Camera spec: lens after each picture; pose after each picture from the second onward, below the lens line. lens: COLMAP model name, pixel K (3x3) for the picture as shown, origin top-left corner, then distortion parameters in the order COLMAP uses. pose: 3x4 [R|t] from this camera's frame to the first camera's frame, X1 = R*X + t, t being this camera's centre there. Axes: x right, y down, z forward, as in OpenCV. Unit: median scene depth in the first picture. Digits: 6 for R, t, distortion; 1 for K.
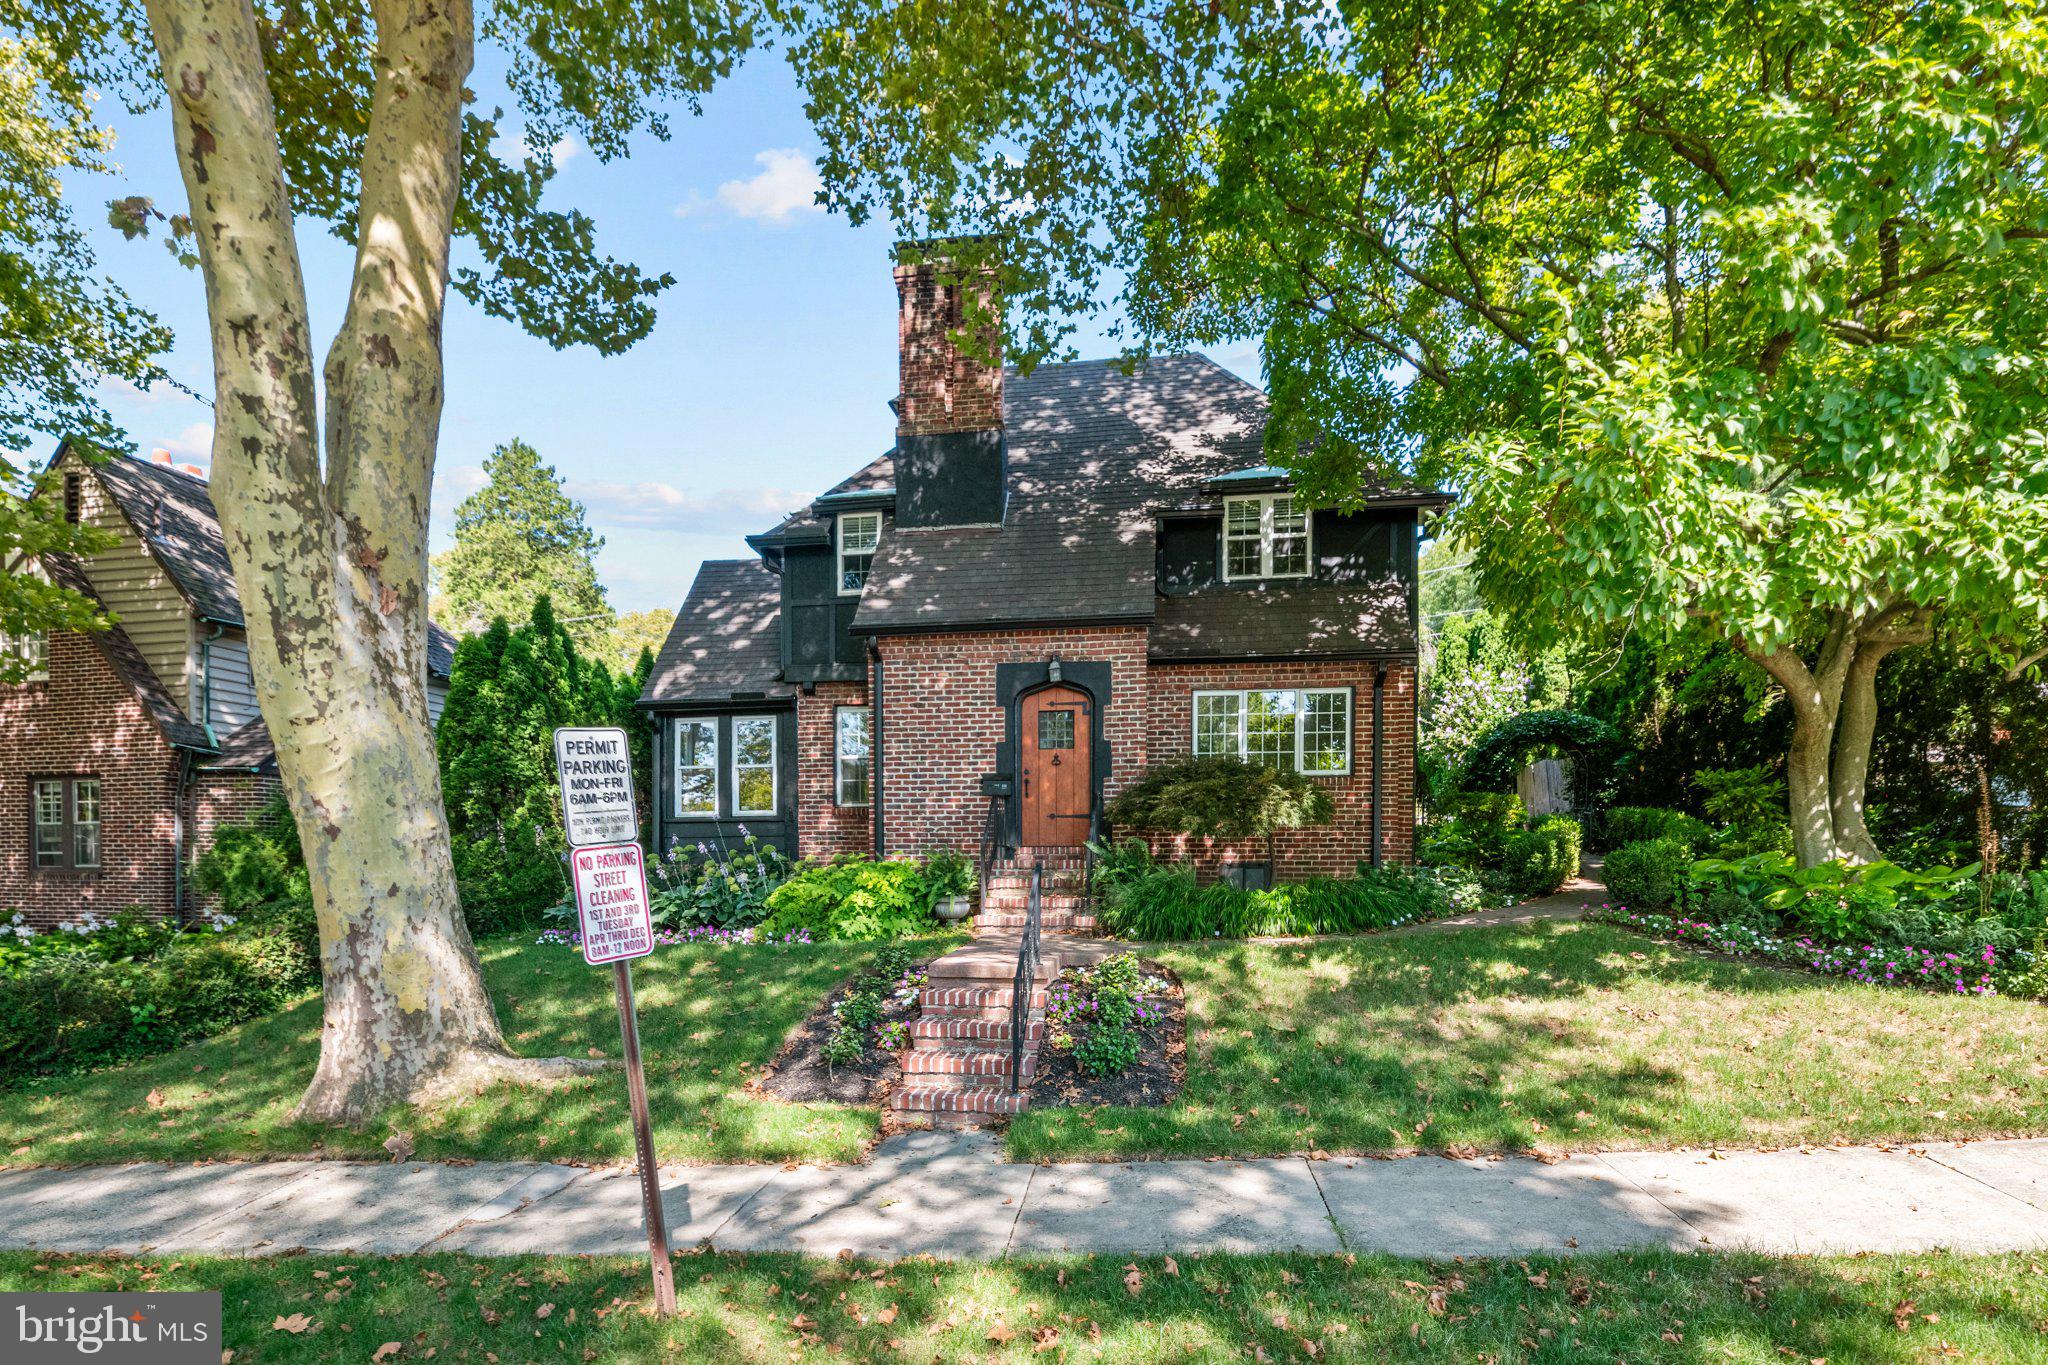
lens RADIAL K [[992.1, 0, 1022.2], [0, 992.1, 677.1], [0, 0, 1]] dist [-0.002403, -0.000212]
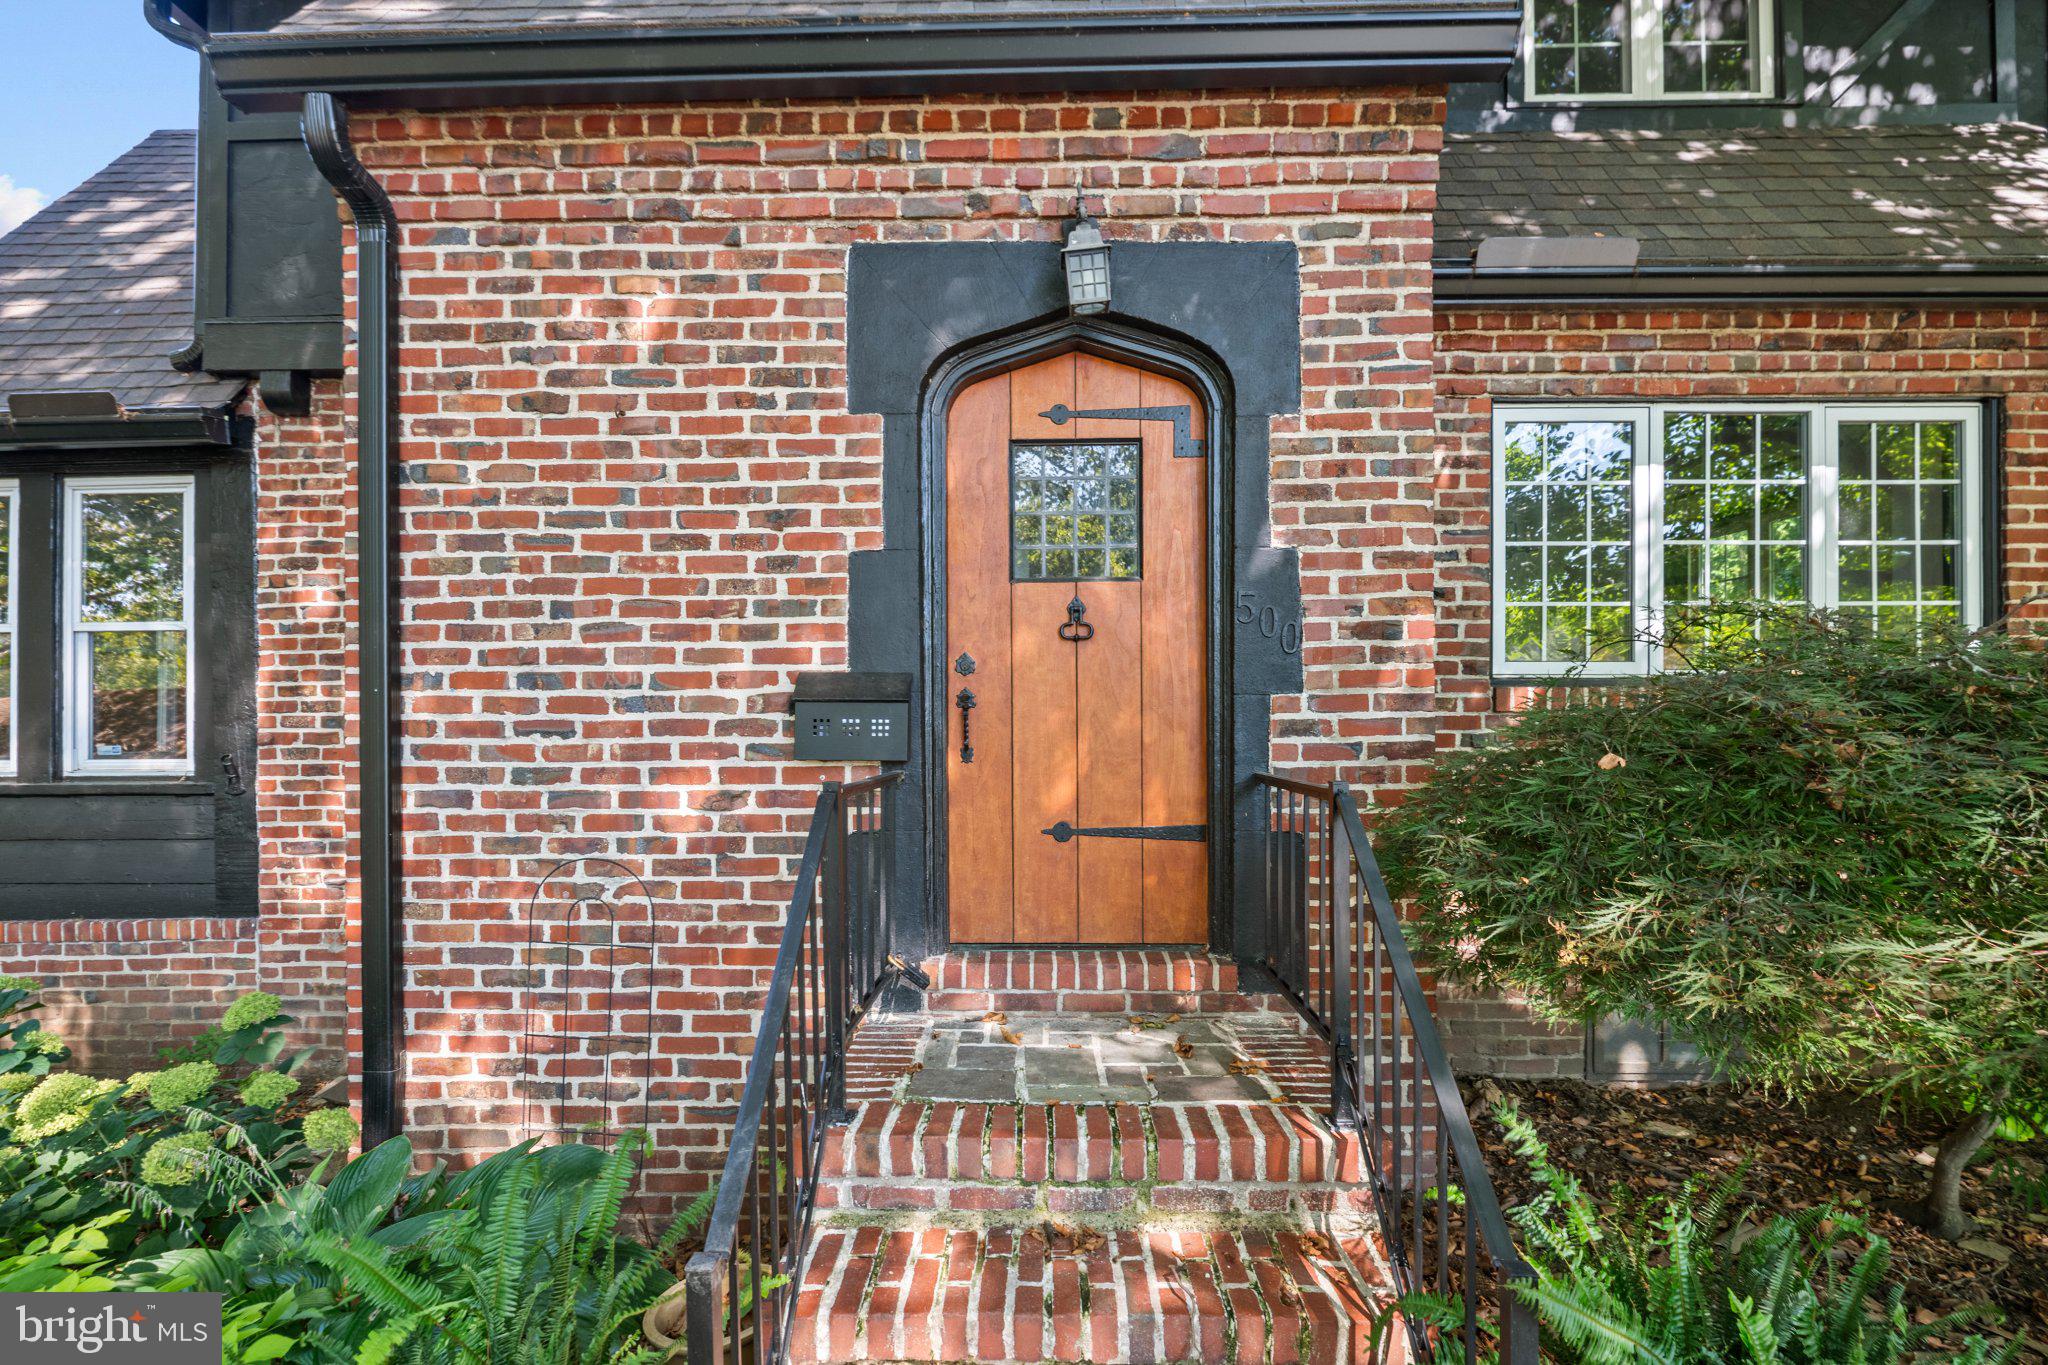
lens RADIAL K [[992.1, 0, 1032.5], [0, 992.1, 676.1], [0, 0, 1]] dist [-0.002403, -0.000212]
pose [[0.993042, 0.003947, 0.117694, -0.008720], [-0.021203, 0.989098, 0.145728, 0.058409], [-0.115835, -0.147209, 0.982299, 0.727043]]
